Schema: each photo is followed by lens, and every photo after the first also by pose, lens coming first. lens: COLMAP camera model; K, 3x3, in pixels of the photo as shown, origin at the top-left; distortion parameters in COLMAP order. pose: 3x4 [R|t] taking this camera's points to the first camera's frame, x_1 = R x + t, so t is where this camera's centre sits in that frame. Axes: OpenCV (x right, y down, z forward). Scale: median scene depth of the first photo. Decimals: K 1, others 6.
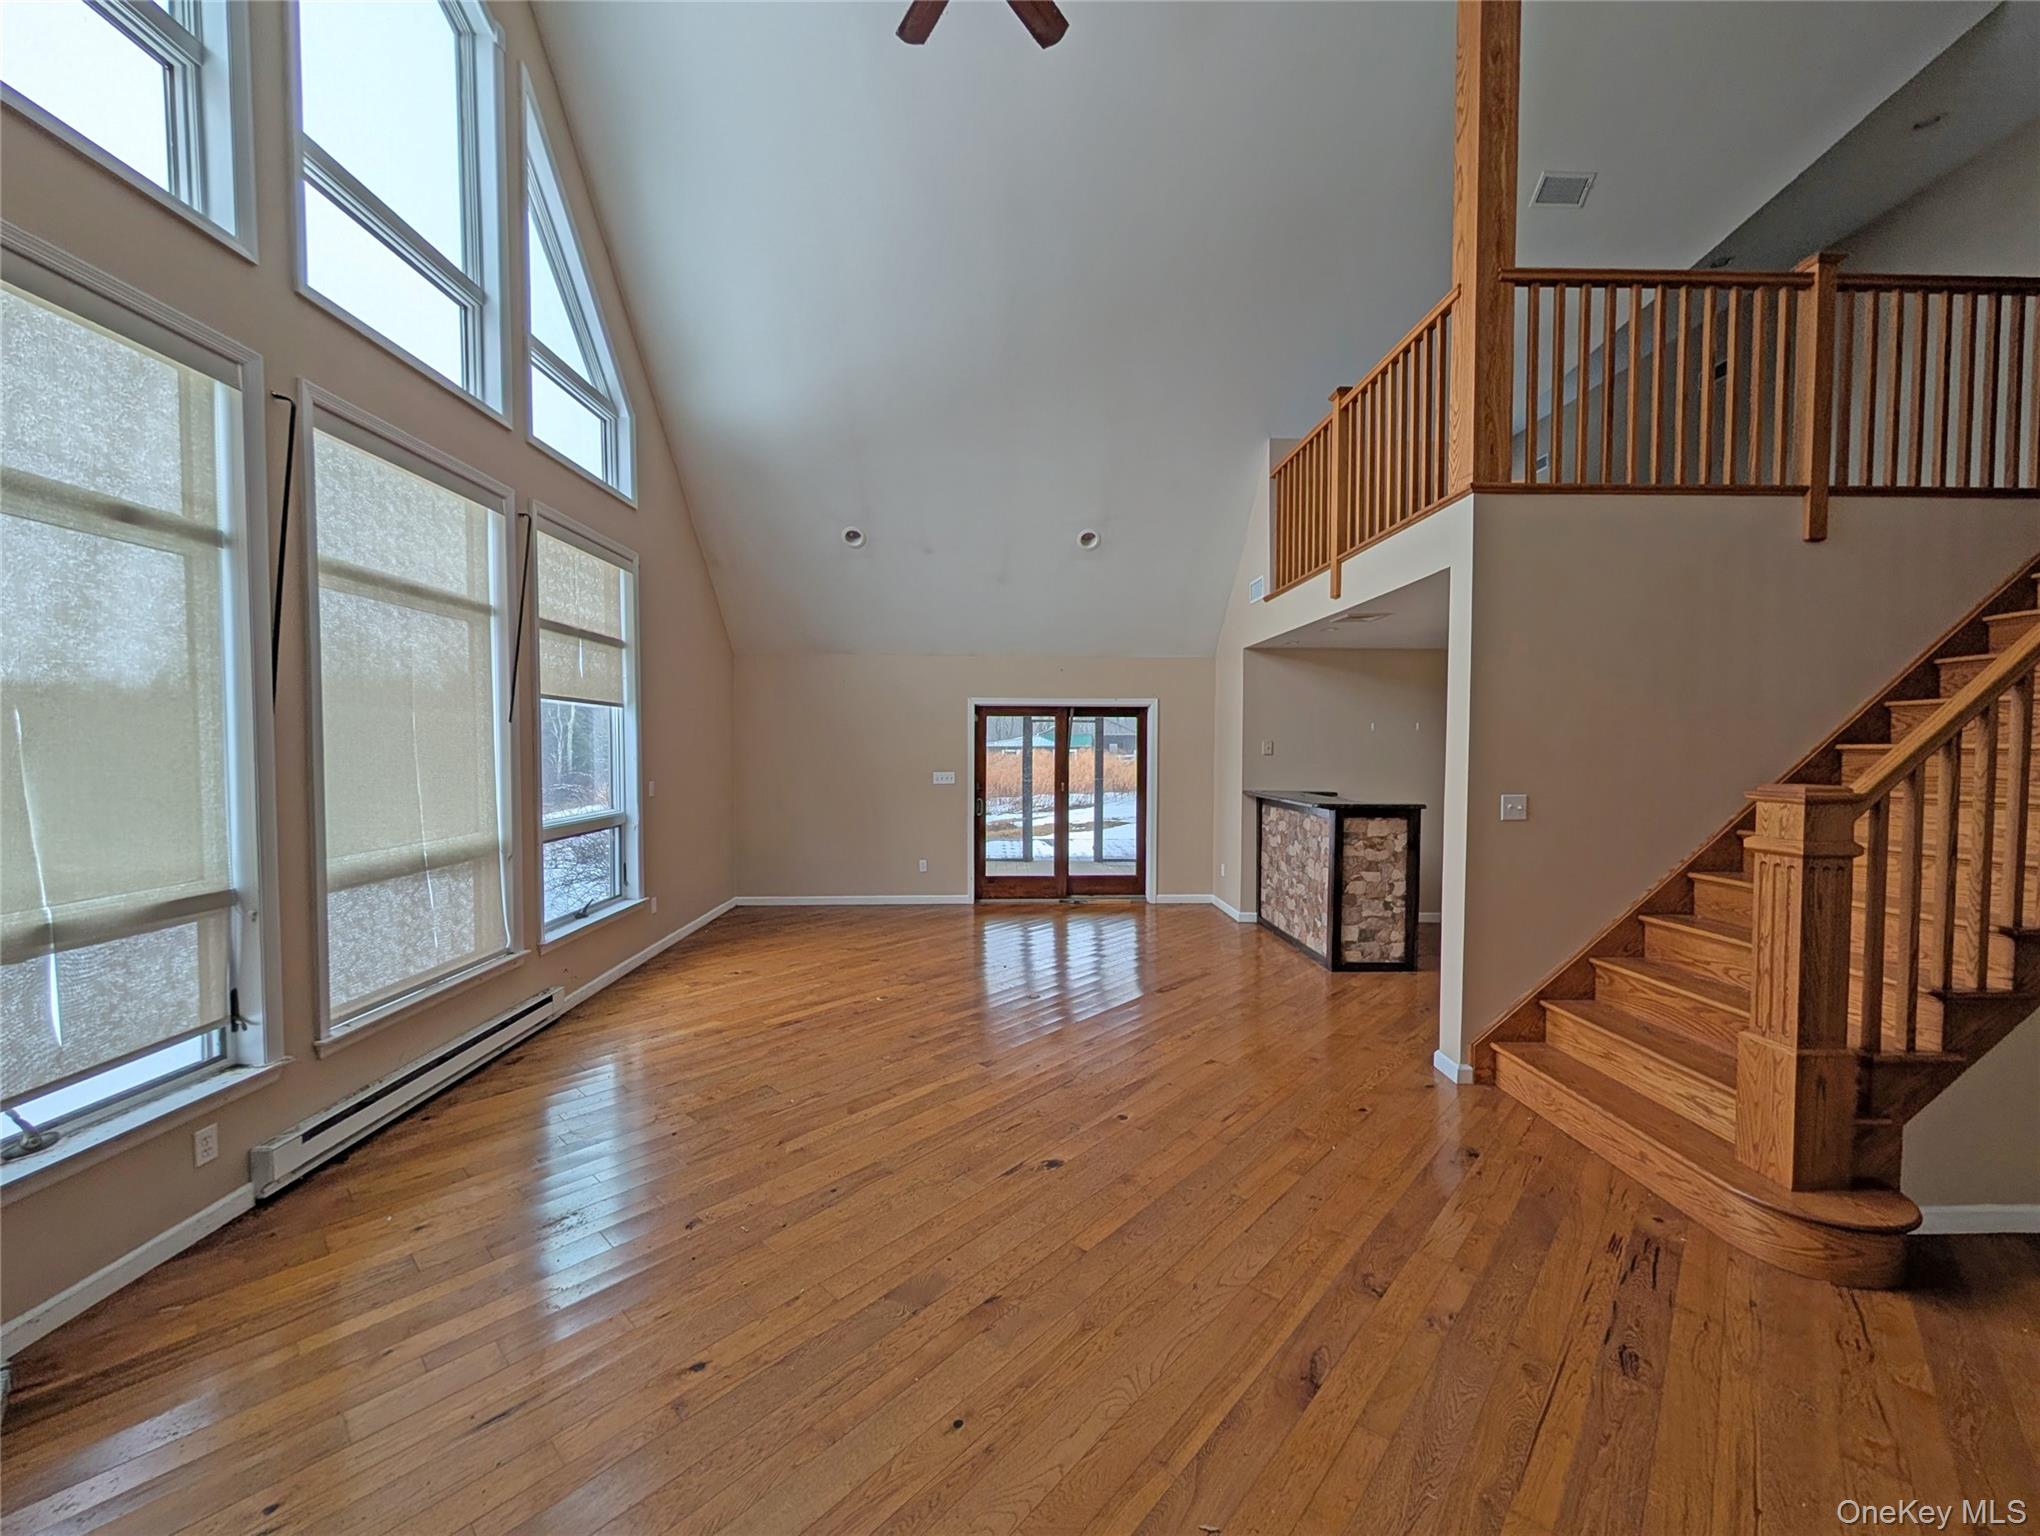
lens RADIAL K [[786.7, 0, 1020.0], [0, 786.7, 768.0], [0, 0, 1]] dist [-0.002097, -0.000002]
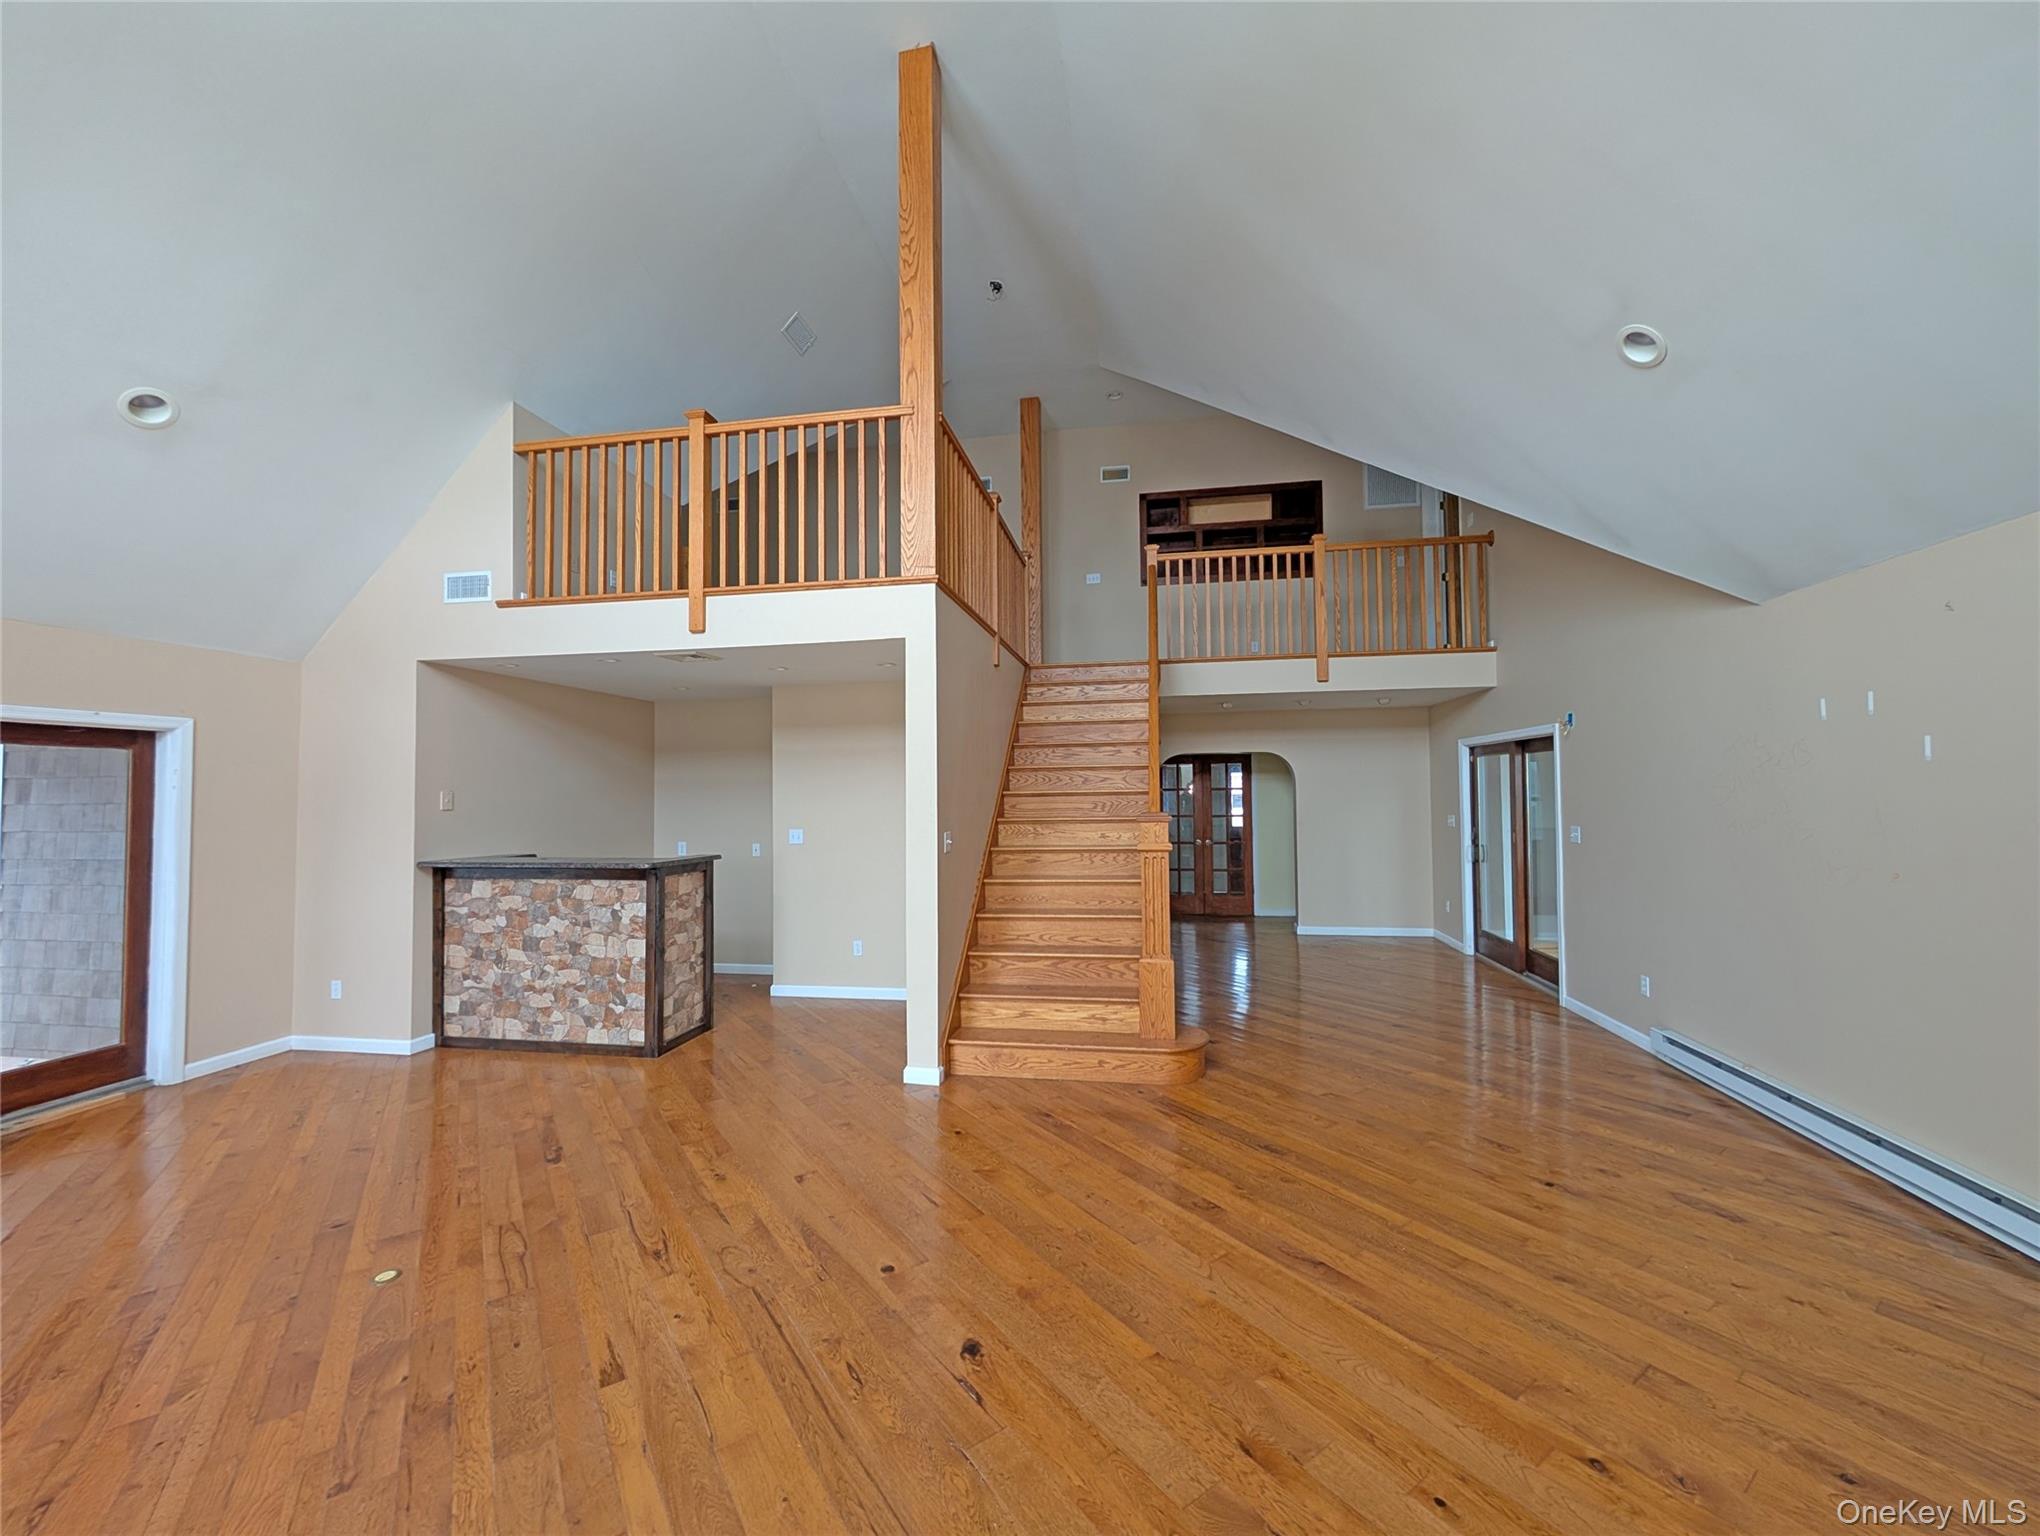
lens RADIAL K [[786.7, 0, 1020.0], [0, 786.7, 768.0], [0, 0, 1]] dist [-0.002097, -0.000002]
pose [[0.204932, 0.029327, 0.978337, -0.374604], [0.039171, 0.998504, -0.038137, -0.009889], [-0.977992, 0.046138, 0.203477, 0.418305]]
